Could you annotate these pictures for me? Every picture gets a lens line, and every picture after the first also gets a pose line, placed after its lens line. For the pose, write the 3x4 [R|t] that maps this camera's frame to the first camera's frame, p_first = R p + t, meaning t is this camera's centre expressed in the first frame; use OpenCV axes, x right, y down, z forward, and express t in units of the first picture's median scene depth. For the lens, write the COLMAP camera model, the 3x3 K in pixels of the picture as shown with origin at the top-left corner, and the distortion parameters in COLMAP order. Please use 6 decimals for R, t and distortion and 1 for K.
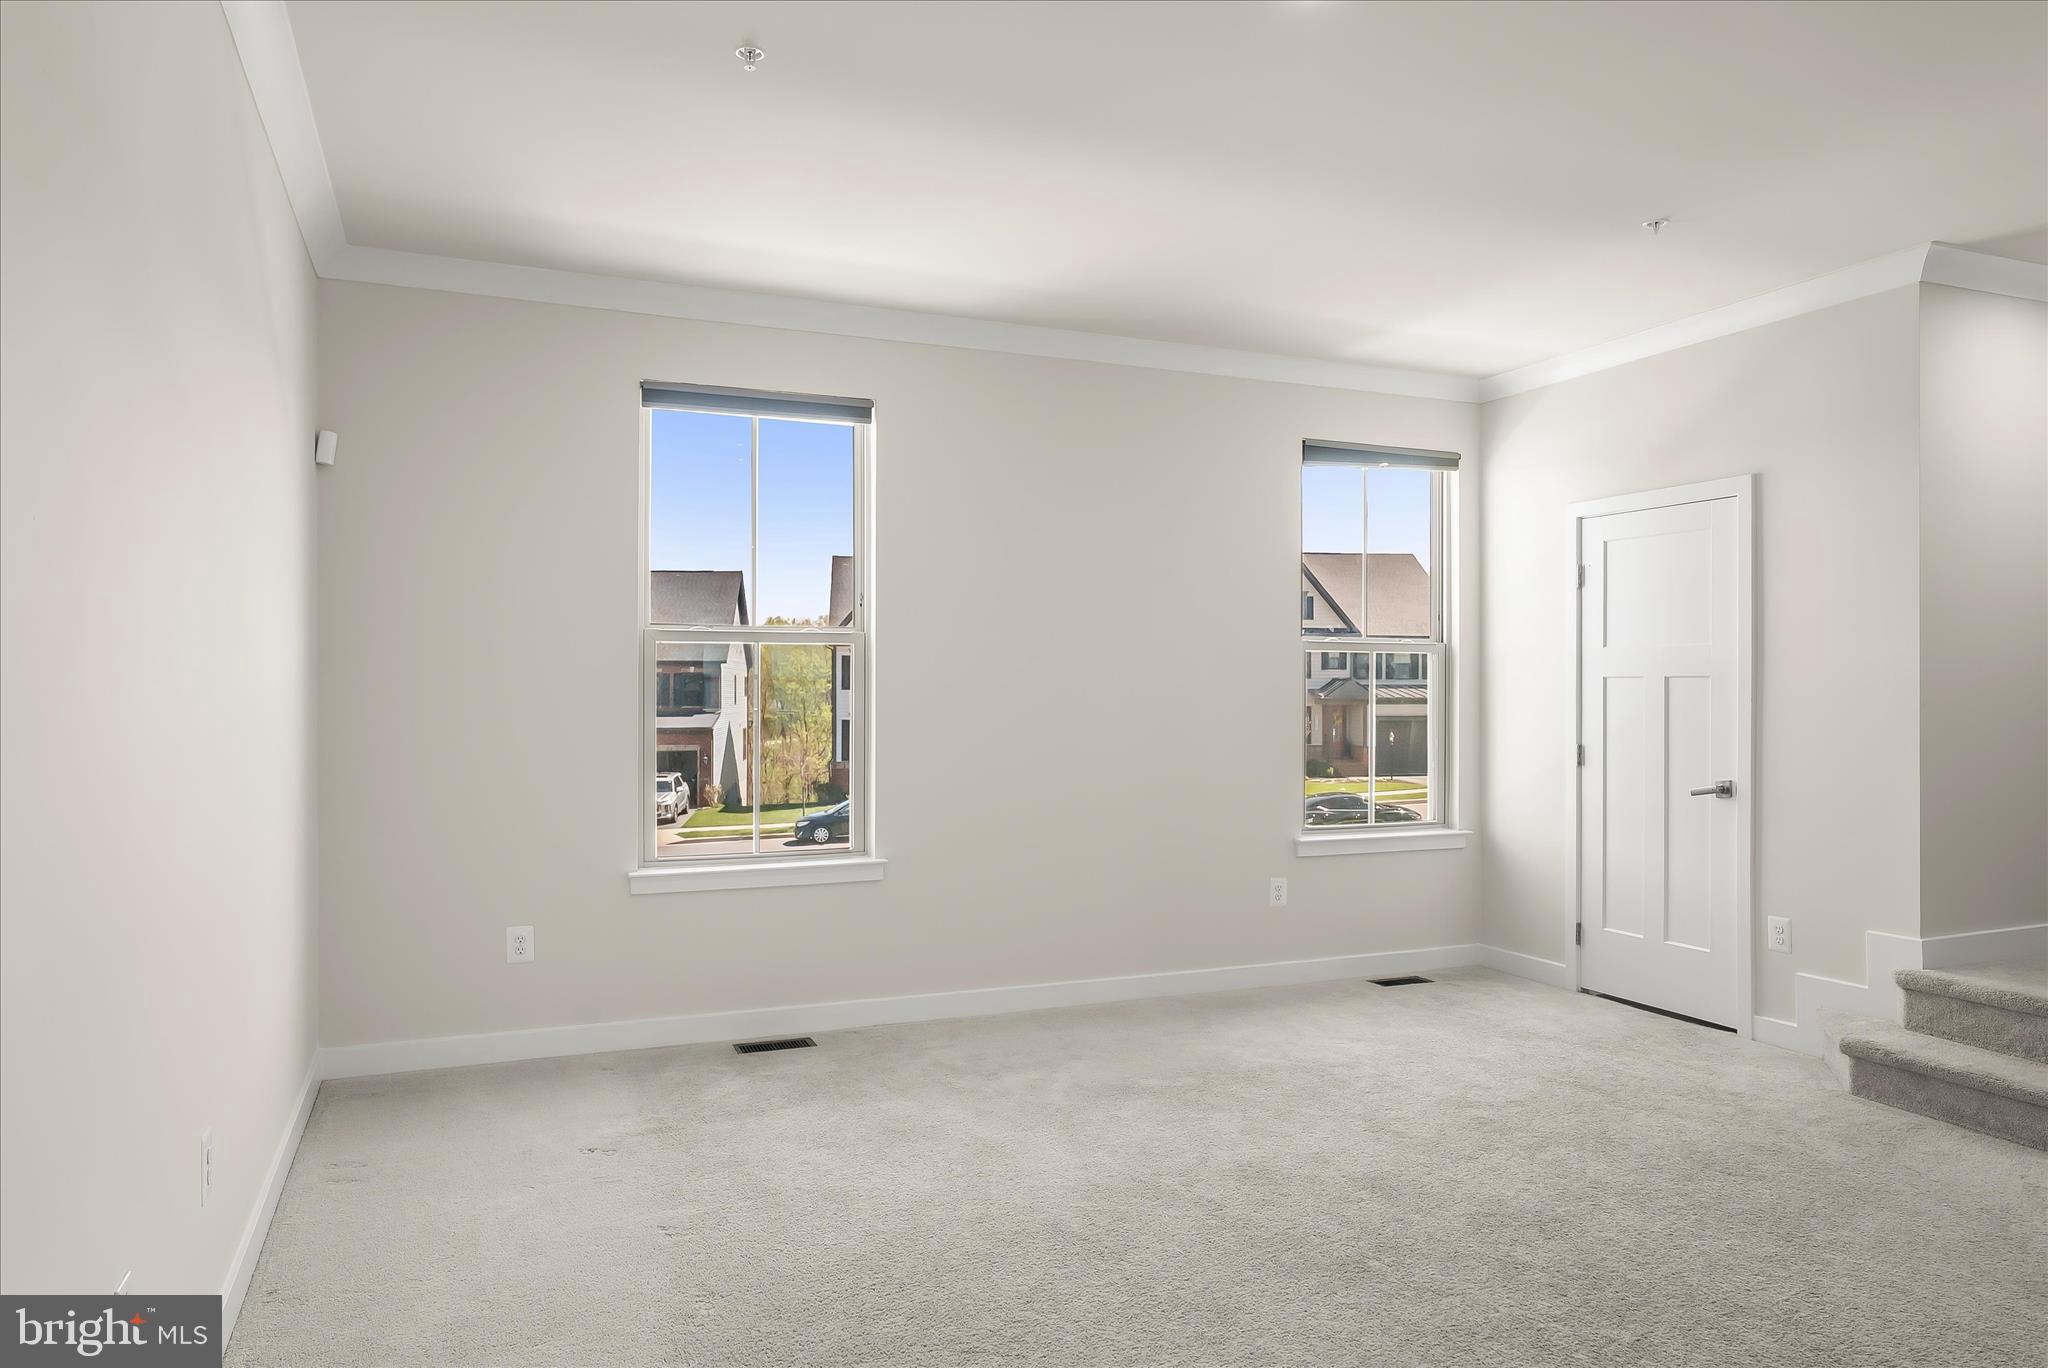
lens RADIAL K [[1318.4, 0, 1024.0], [0, 1318.4, 684.0], [0, 0, 1]] dist [-0.006522, 0.000186]
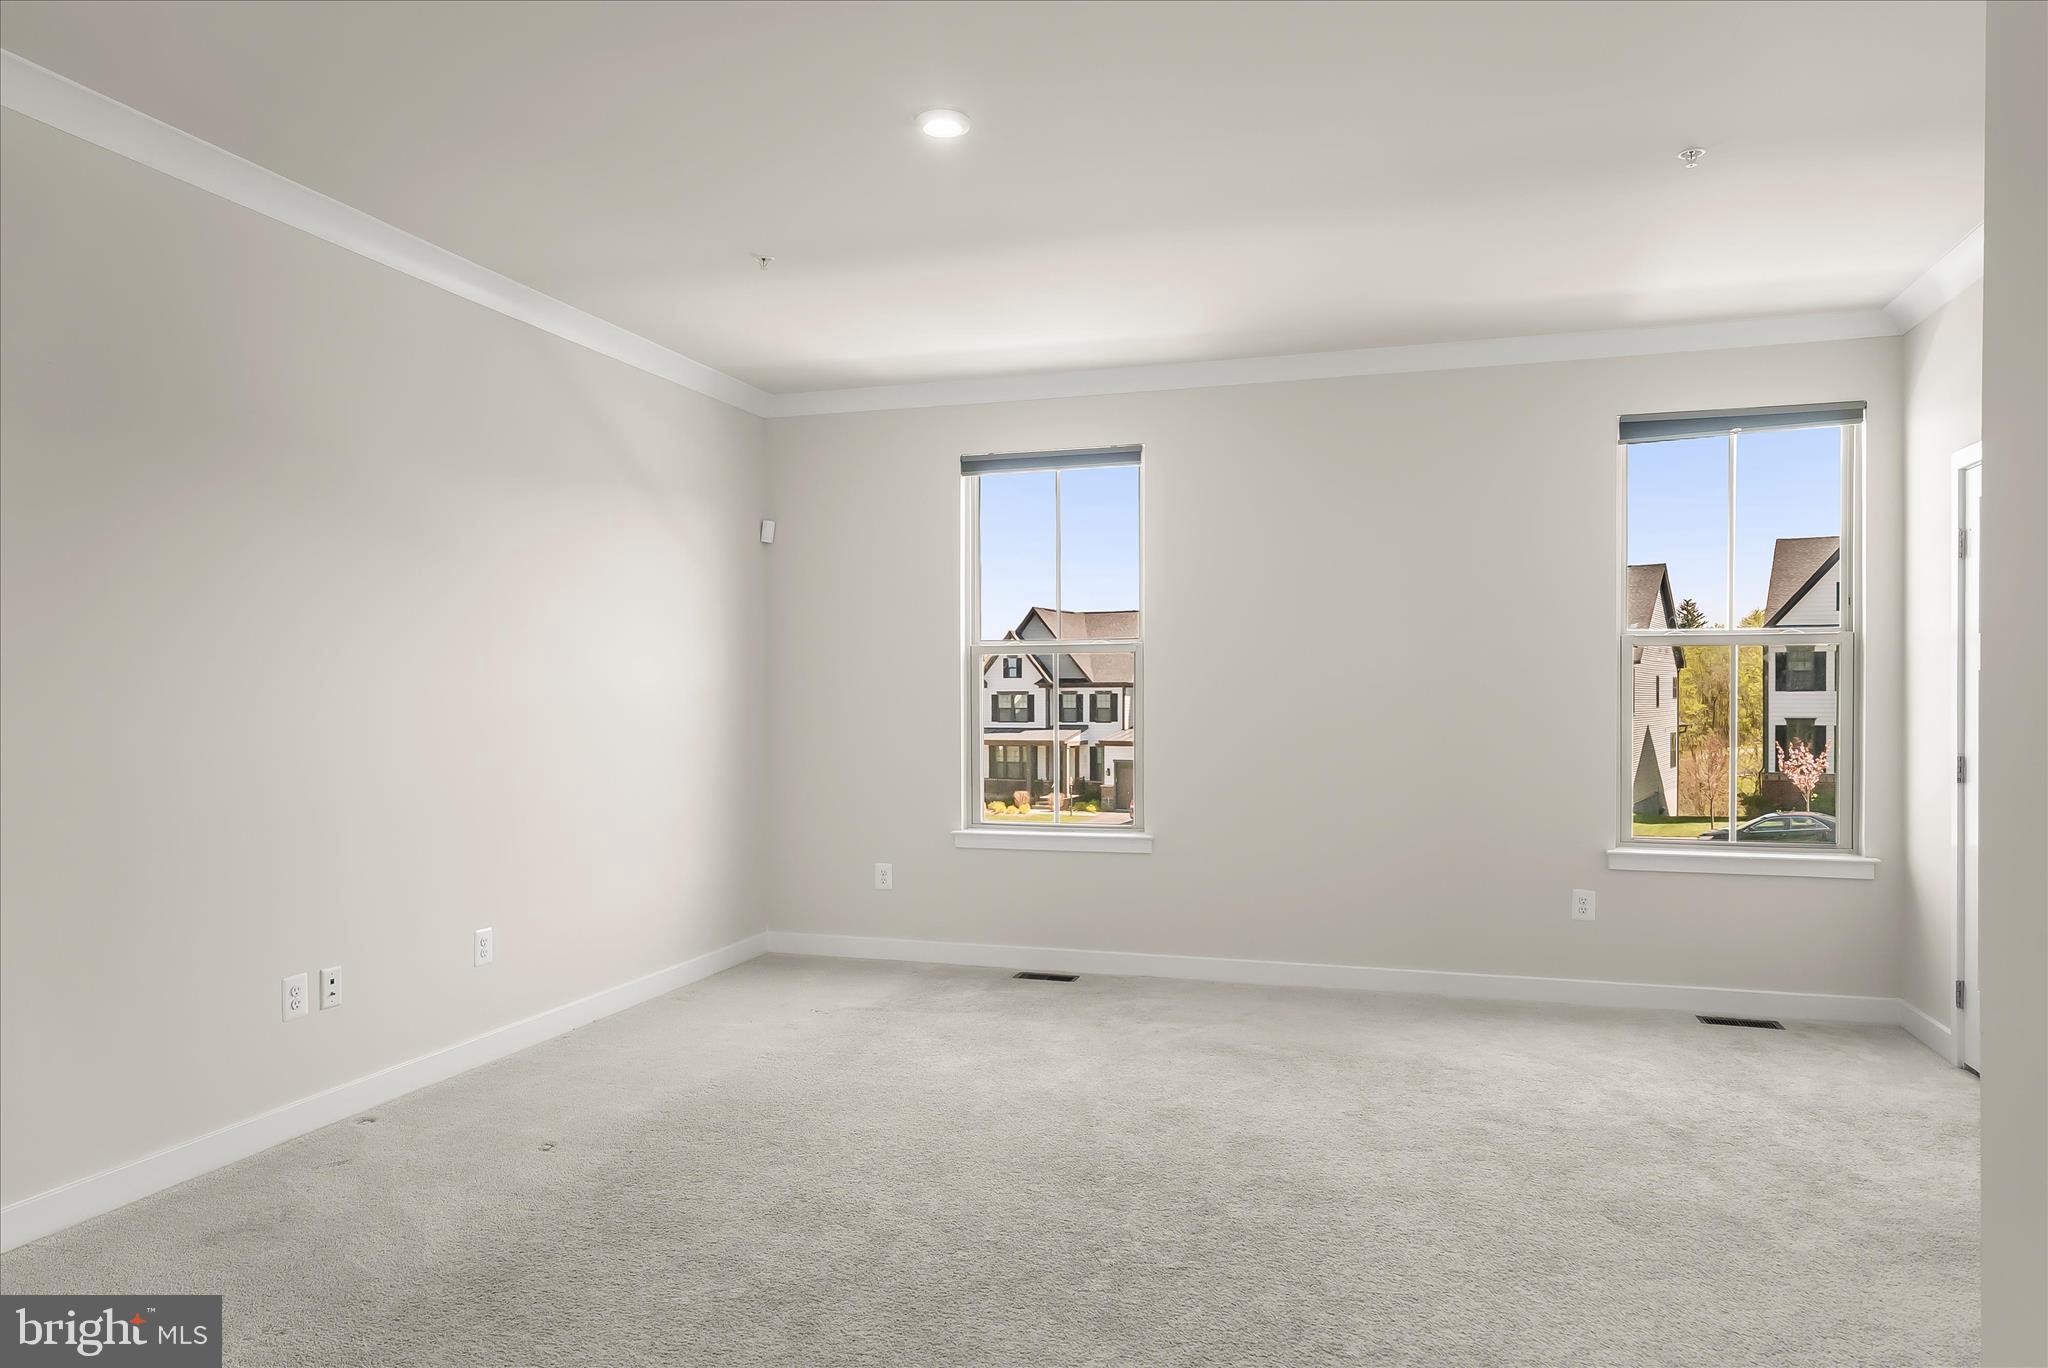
lens RADIAL K [[1319.6, 0, 1024.0], [0, 1319.6, 684.0], [0, 0, 1]] dist [-0.002878, -0.000571]
pose [[0.762970, -0.008500, -0.646378, 0.600026], [0.007109, 0.999963, -0.004758, 0.003067], [0.646395, -0.000965, 0.763002, 0.034731]]
